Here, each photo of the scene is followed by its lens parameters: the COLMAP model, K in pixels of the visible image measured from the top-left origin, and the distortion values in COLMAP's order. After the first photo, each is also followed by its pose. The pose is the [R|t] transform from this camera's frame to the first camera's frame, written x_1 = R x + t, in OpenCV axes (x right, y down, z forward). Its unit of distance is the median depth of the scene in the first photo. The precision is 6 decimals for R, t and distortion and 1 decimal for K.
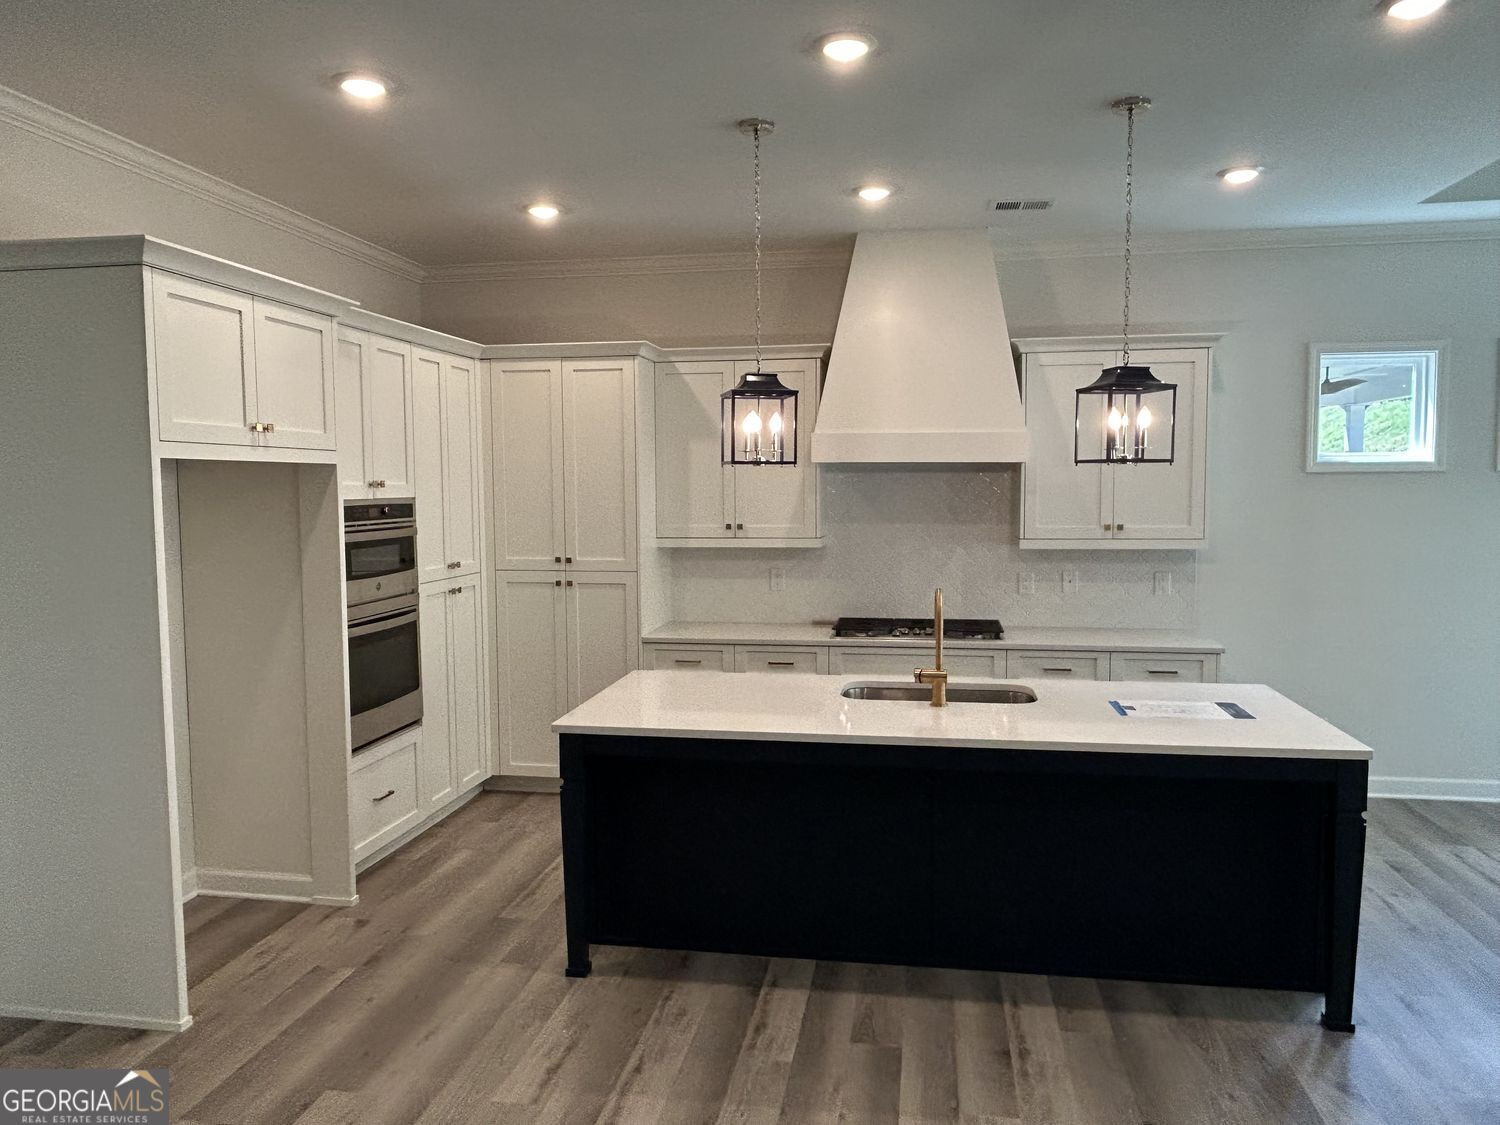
lens RADIAL K [[1066.3, 0, 748.7], [0, 1066.3, 558.8], [0, 0, 1]] dist [-0.003920, -0.003202]
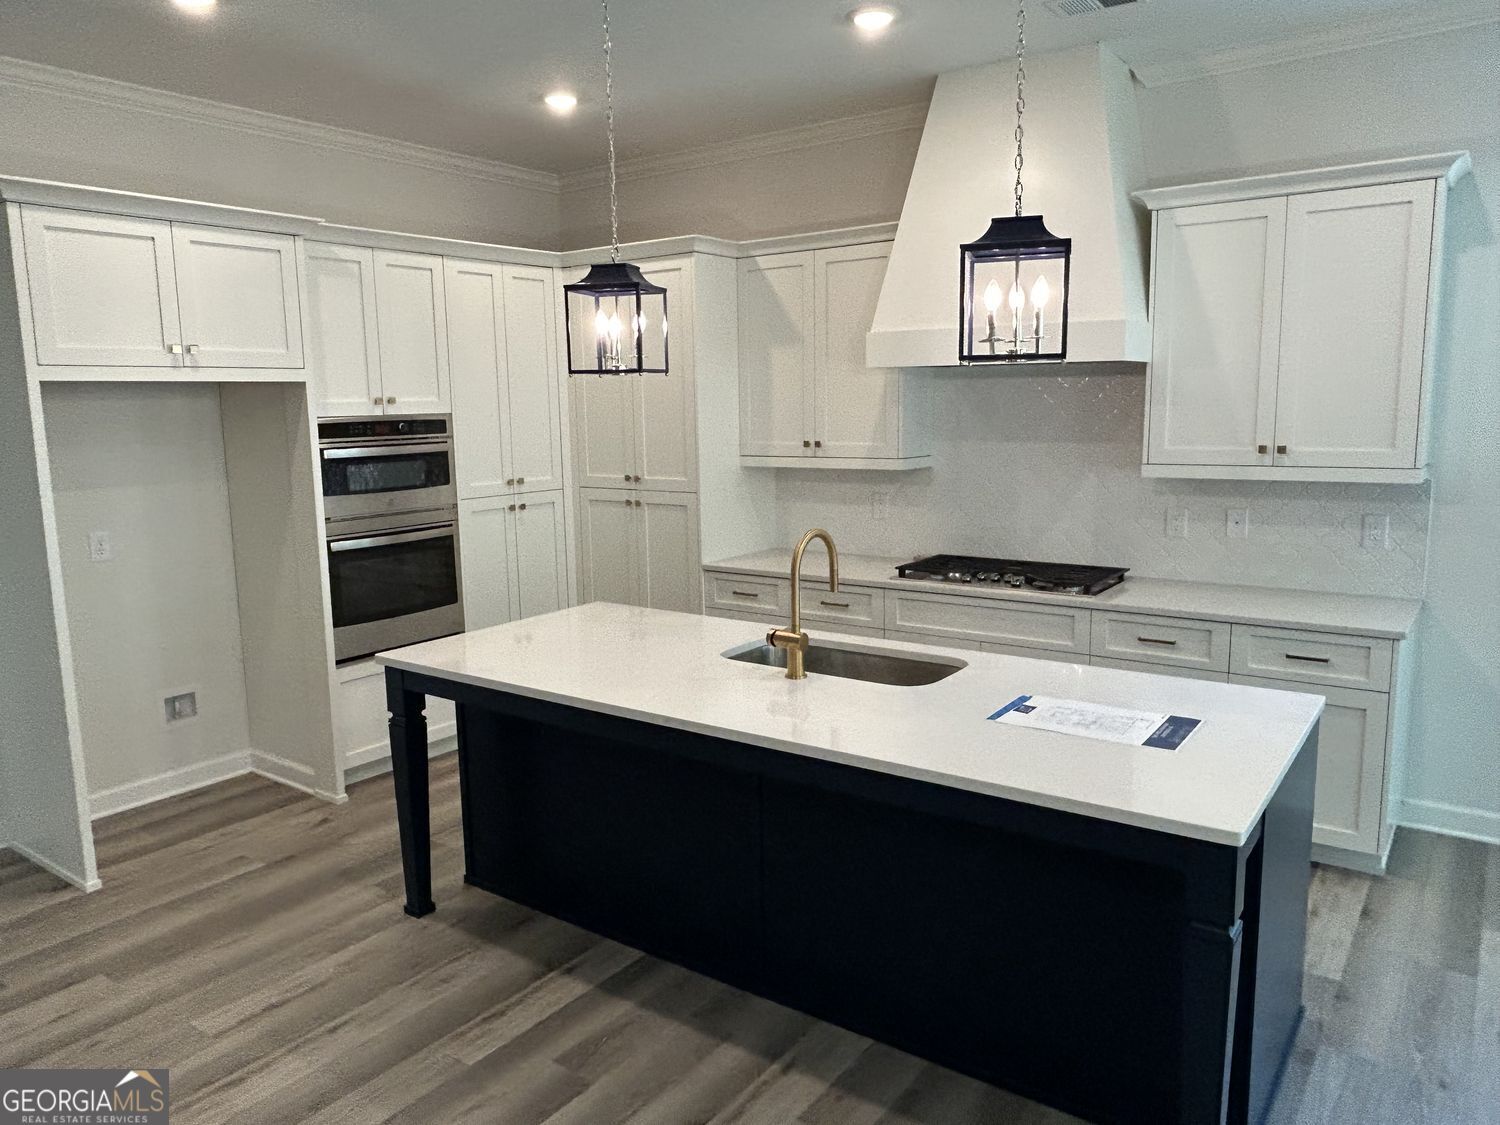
lens RADIAL K [[1066.3, 0, 750.4], [0, 1066.3, 557.2], [0, 0, 1]] dist [-0.003920, -0.003202]
pose [[0.891704, 0.055370, -0.449220, 0.432911], [-0.018333, 0.996093, 0.086385, -0.015950], [0.452248, -0.068794, 0.889235, 0.250138]]
